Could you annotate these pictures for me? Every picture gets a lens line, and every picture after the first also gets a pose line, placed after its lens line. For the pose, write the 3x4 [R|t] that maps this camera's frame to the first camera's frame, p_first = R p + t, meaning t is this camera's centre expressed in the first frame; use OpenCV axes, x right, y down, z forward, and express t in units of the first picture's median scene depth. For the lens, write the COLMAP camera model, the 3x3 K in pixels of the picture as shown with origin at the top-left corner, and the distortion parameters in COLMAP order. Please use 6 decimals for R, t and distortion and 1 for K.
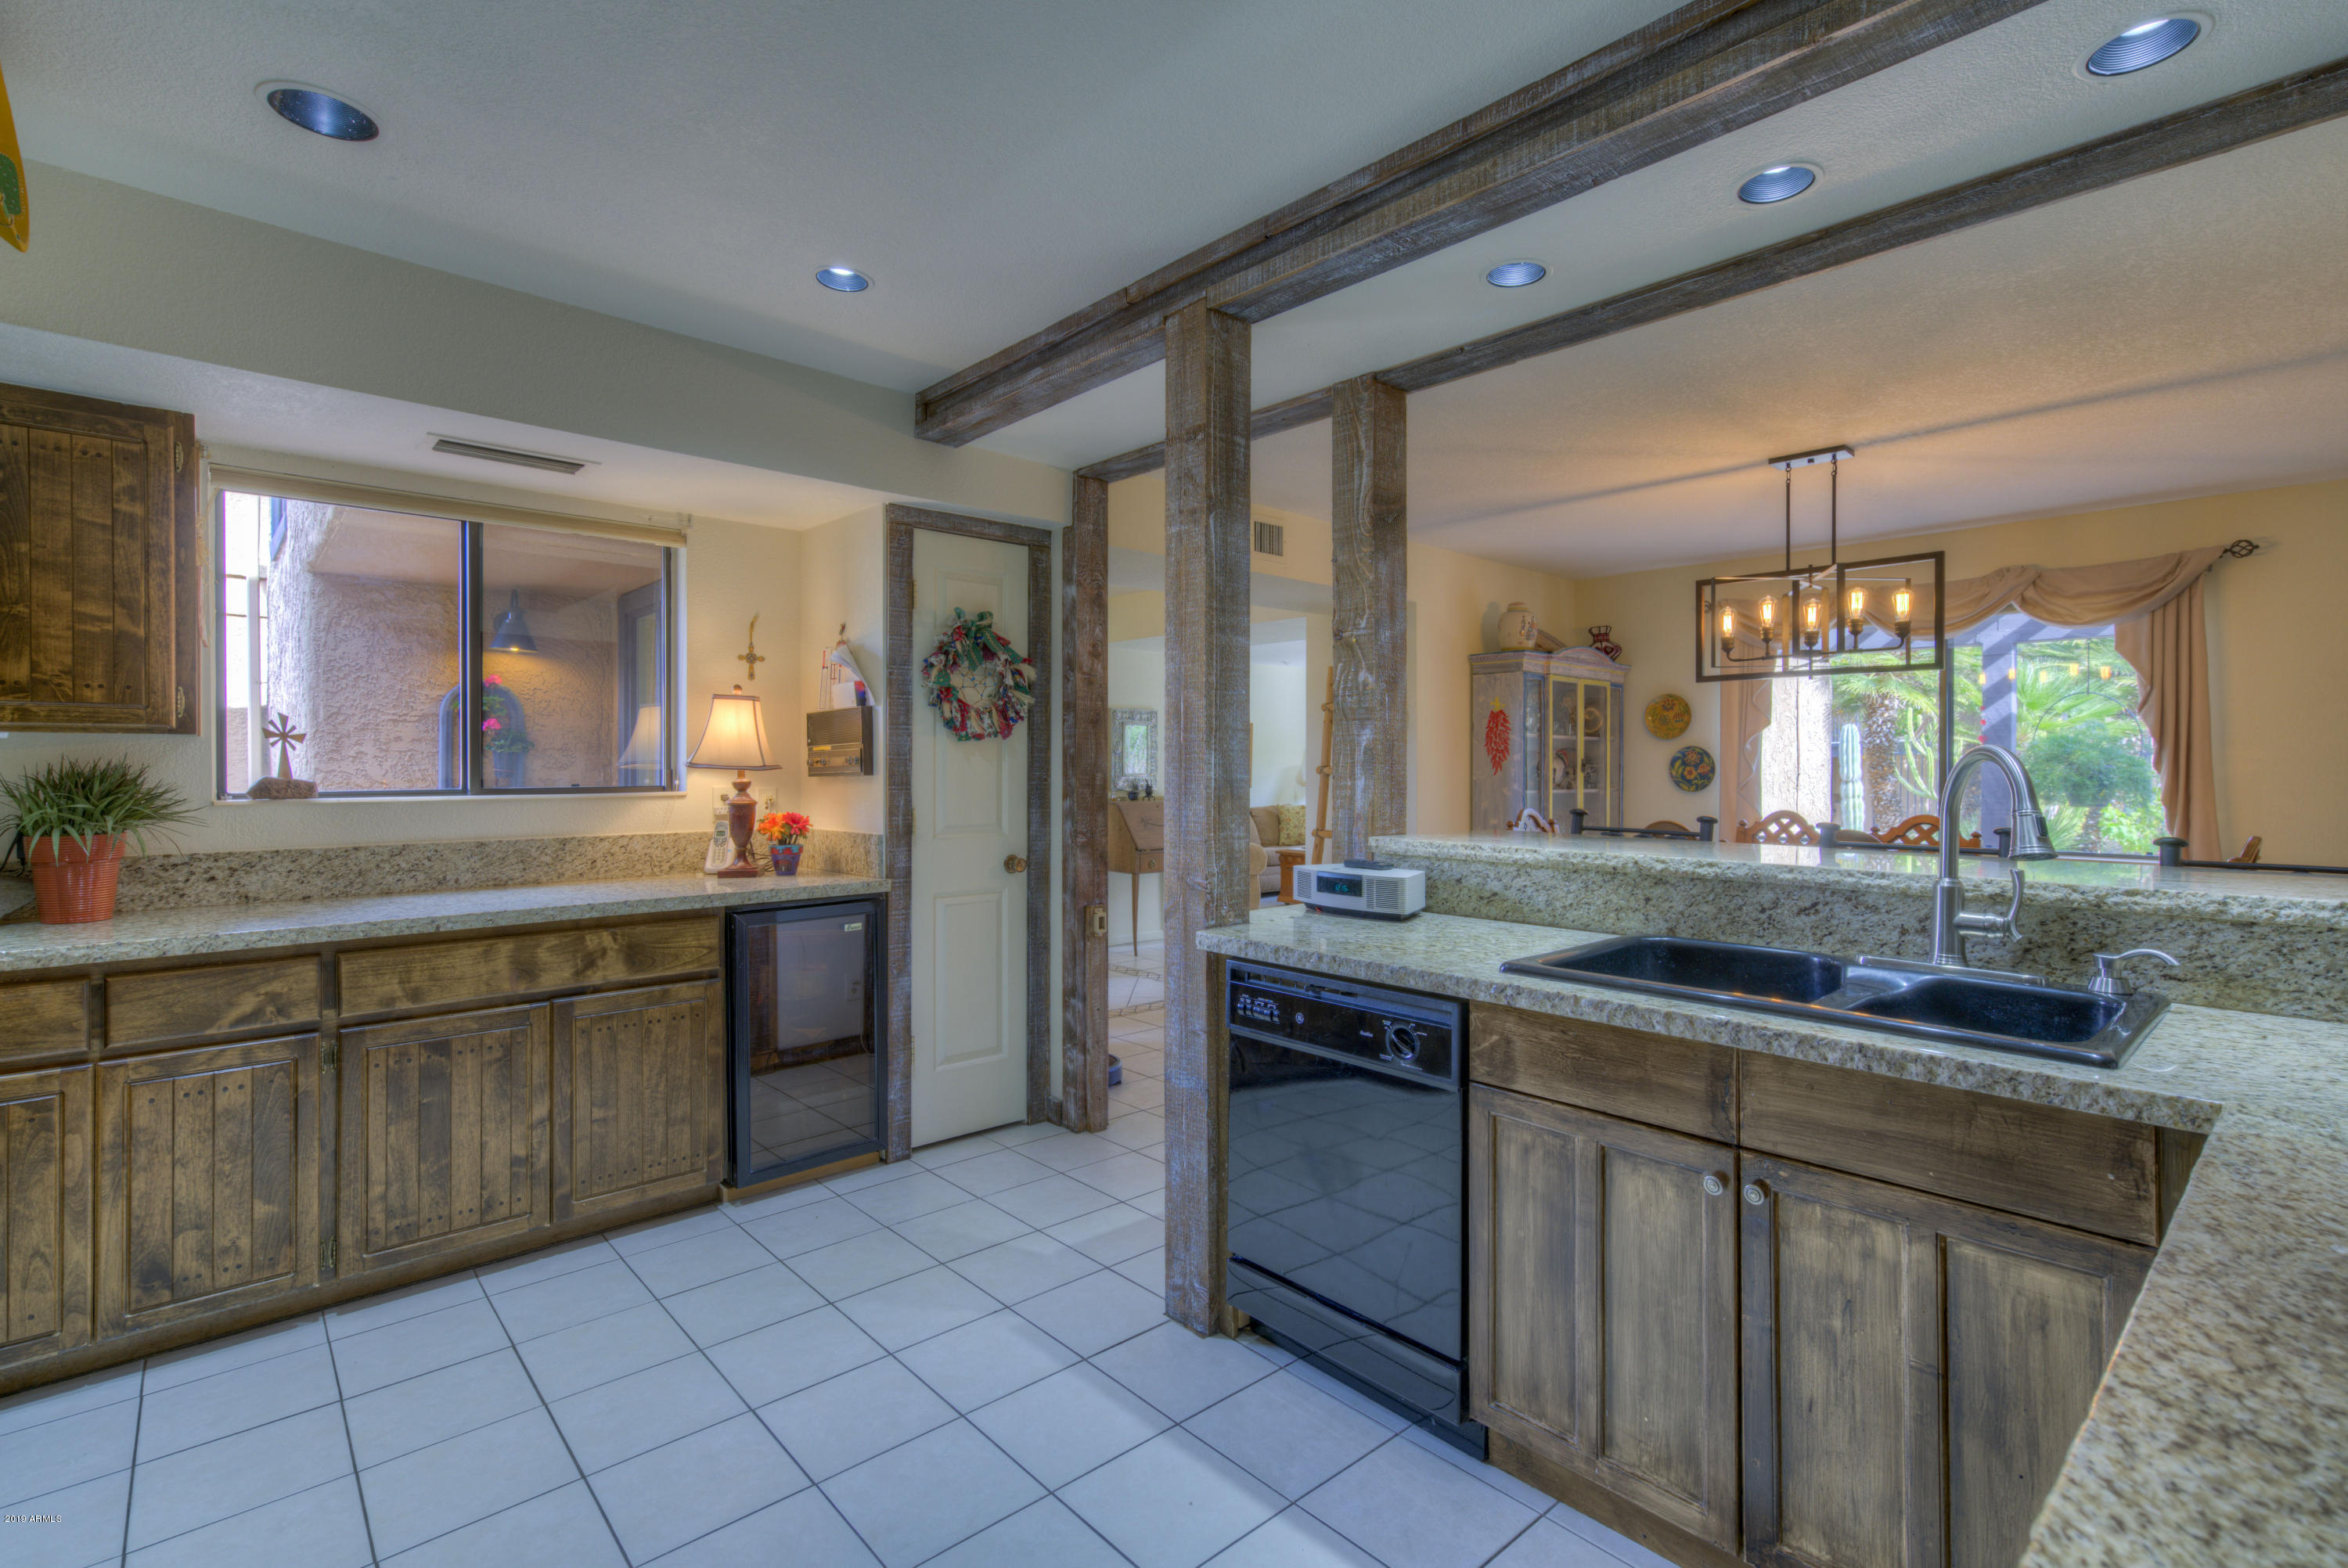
lens RADIAL K [[1078.3, 0, 1174.9], [0, 1078.3, 766.6], [0, 0, 1]] dist [-0.008062, 0.002182]
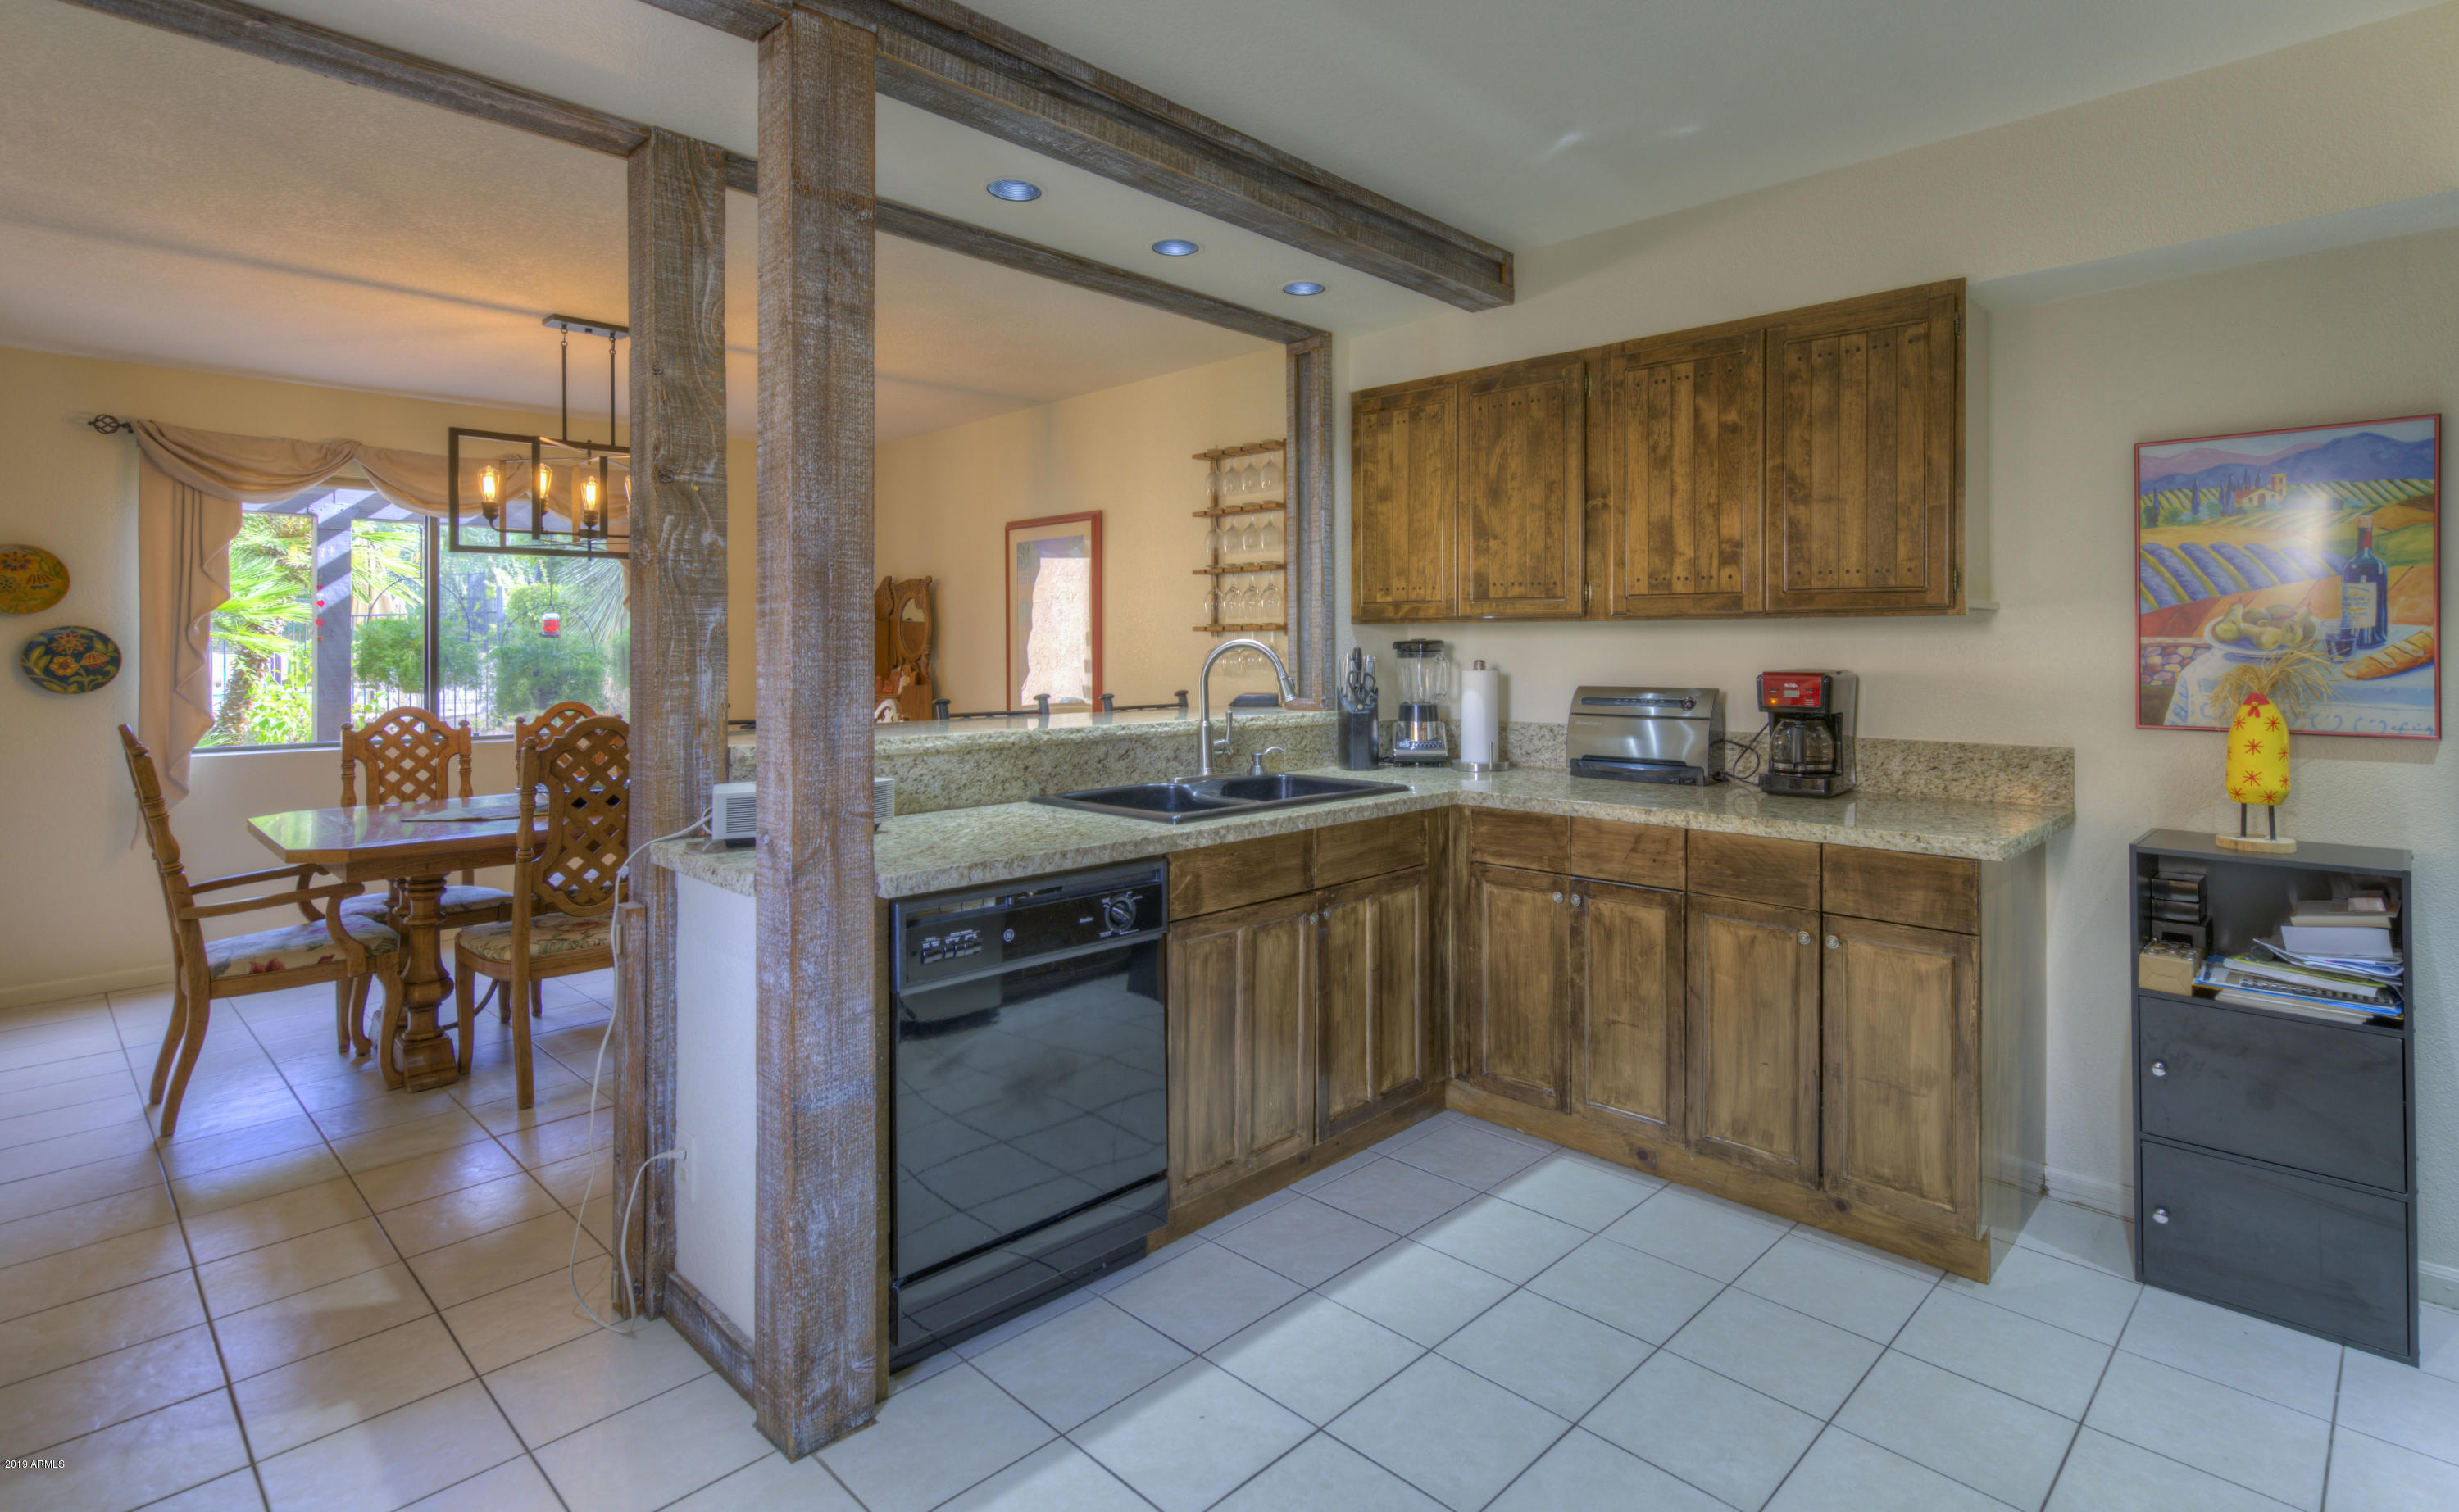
lens RADIAL K [[1194.7, 0, 1273.7], [0, 1194.7, 640.9], [0, 0, 1]] dist [-0.004173, 0.000324]
pose [[-0.073974, 0.004934, 0.997248, -0.687337], [0.004541, 0.999979, -0.004611, -0.005112], [-0.997250, 0.004188, -0.073994, 0.654452]]
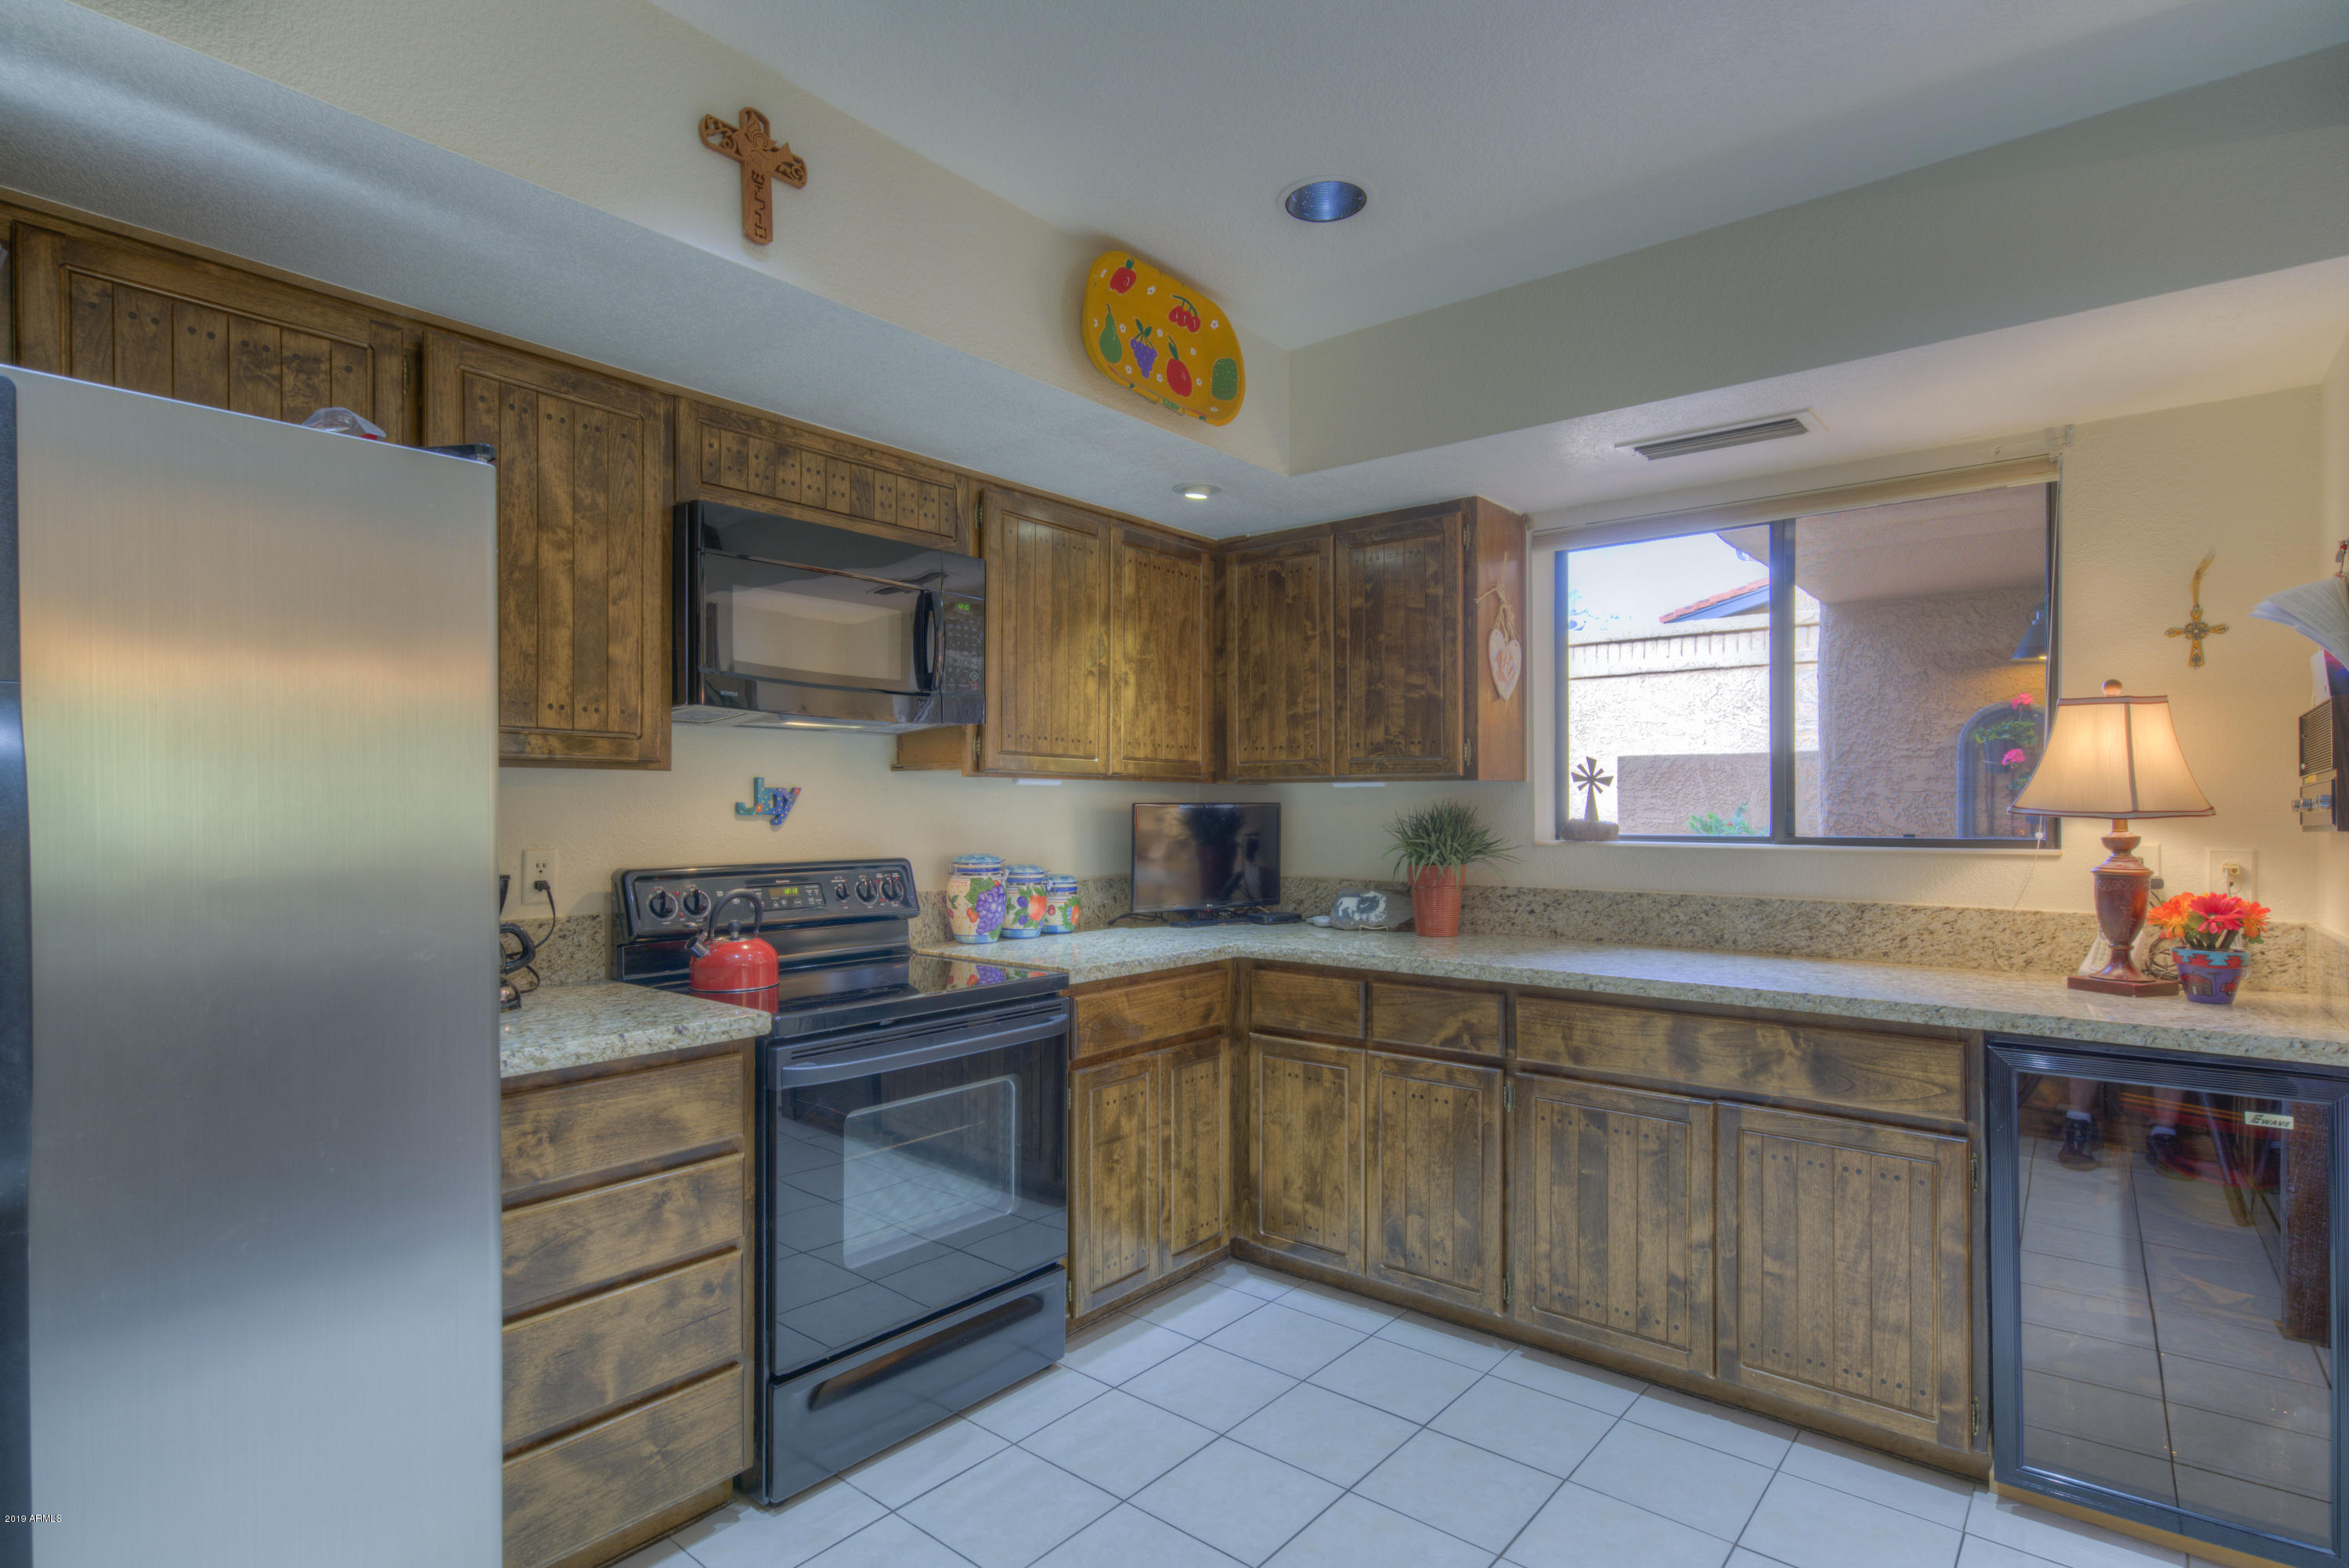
lens RADIAL K [[1164.2, 0, 1160.4], [0, 1164.2, 803.3], [0, 0, 1]] dist [-0.005944, -0.000267]
pose [[0.127132, -0.000643, -0.991886, 0.222491], [-0.002950, 0.999995, -0.001027, -0.003389], [0.991881, 0.003057, 0.127129, 0.455857]]
